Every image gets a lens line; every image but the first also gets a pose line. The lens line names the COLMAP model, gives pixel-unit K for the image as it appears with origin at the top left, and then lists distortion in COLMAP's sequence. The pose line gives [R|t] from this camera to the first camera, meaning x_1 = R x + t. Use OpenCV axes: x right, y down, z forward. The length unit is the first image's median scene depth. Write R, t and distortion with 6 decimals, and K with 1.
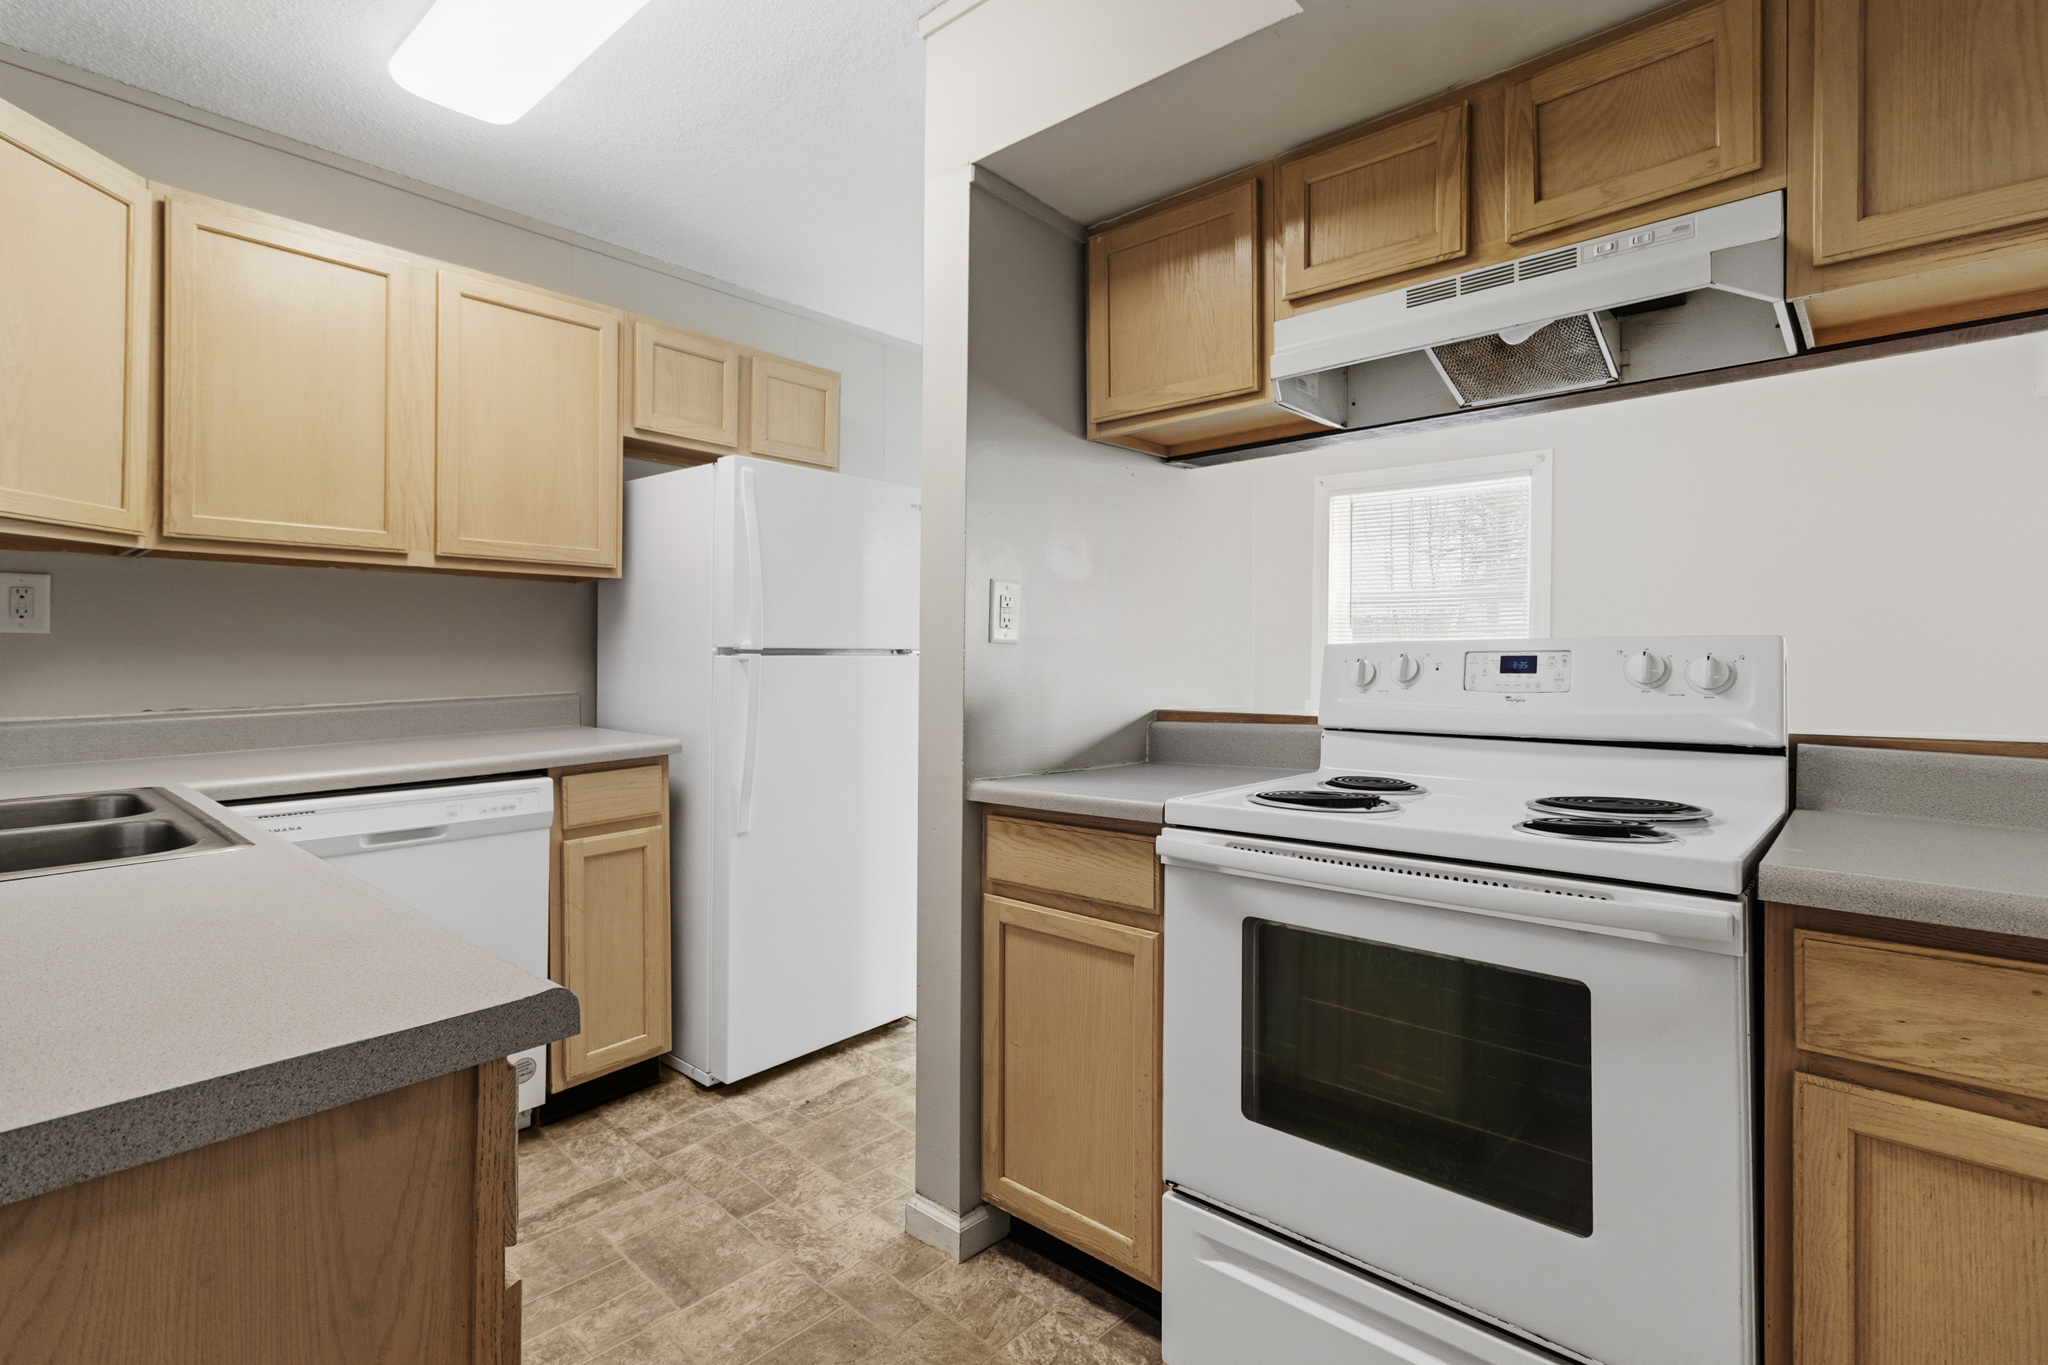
lens RADIAL K [[952.7, 0, 1035.0], [0, 952.7, 635.0], [0, 0, 1]] dist [0.003147, 0.000501]
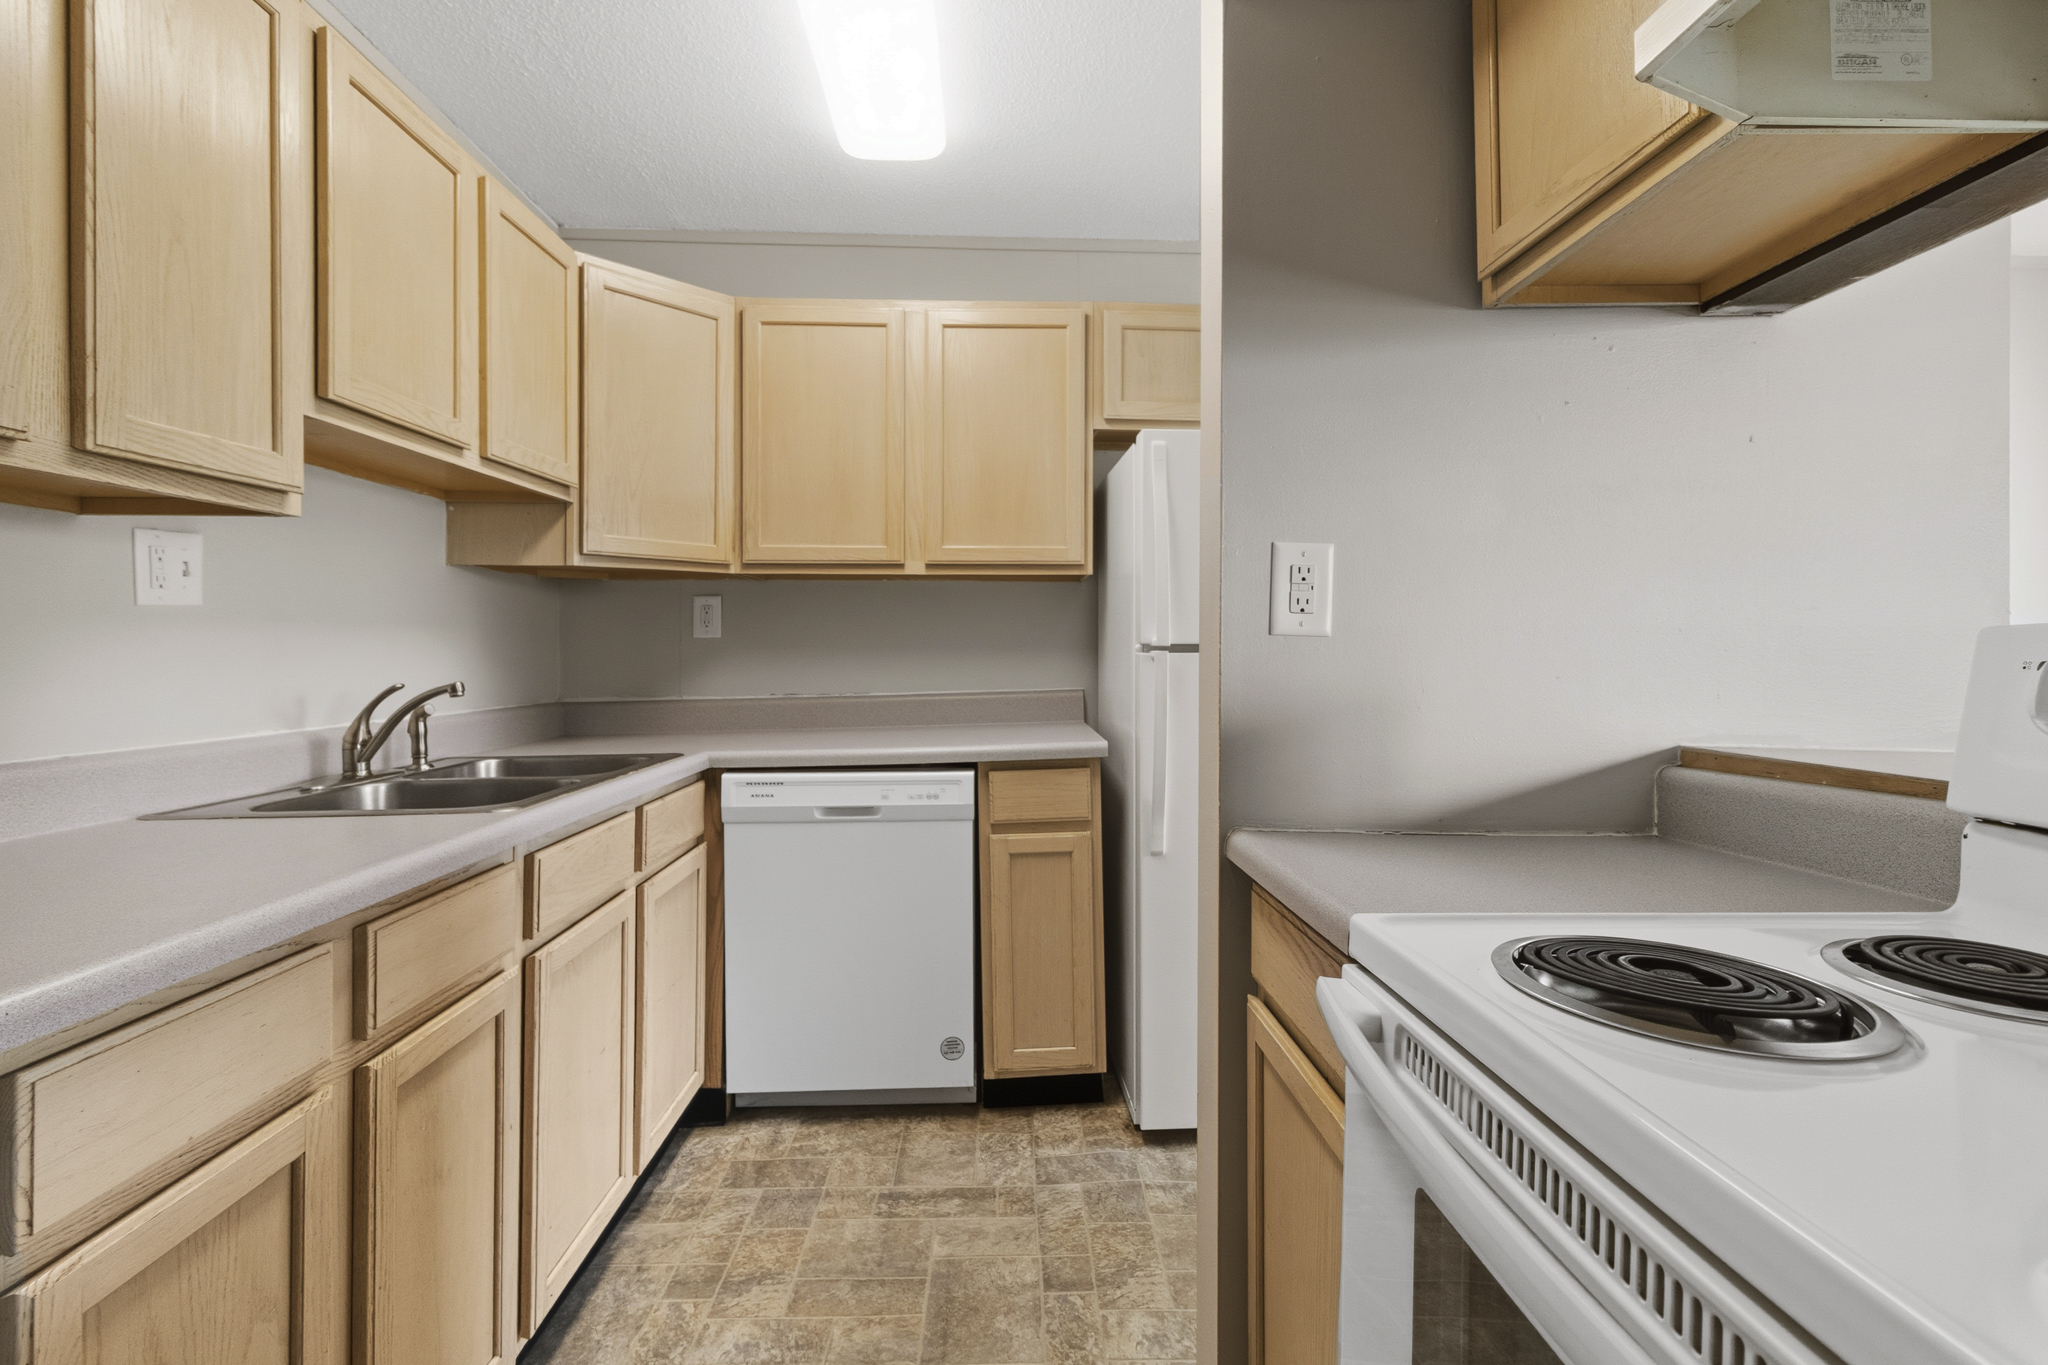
lens RADIAL K [[952.7, 0, 1035.0], [0, 952.7, 635.0], [0, 0, 1]] dist [0.003147, 0.000501]
pose [[0.696226, -0.014203, -0.717682, 0.283832], [0.017489, 0.999843, -0.002820, 0.005947], [0.717609, -0.010588, 0.696365, 0.336571]]
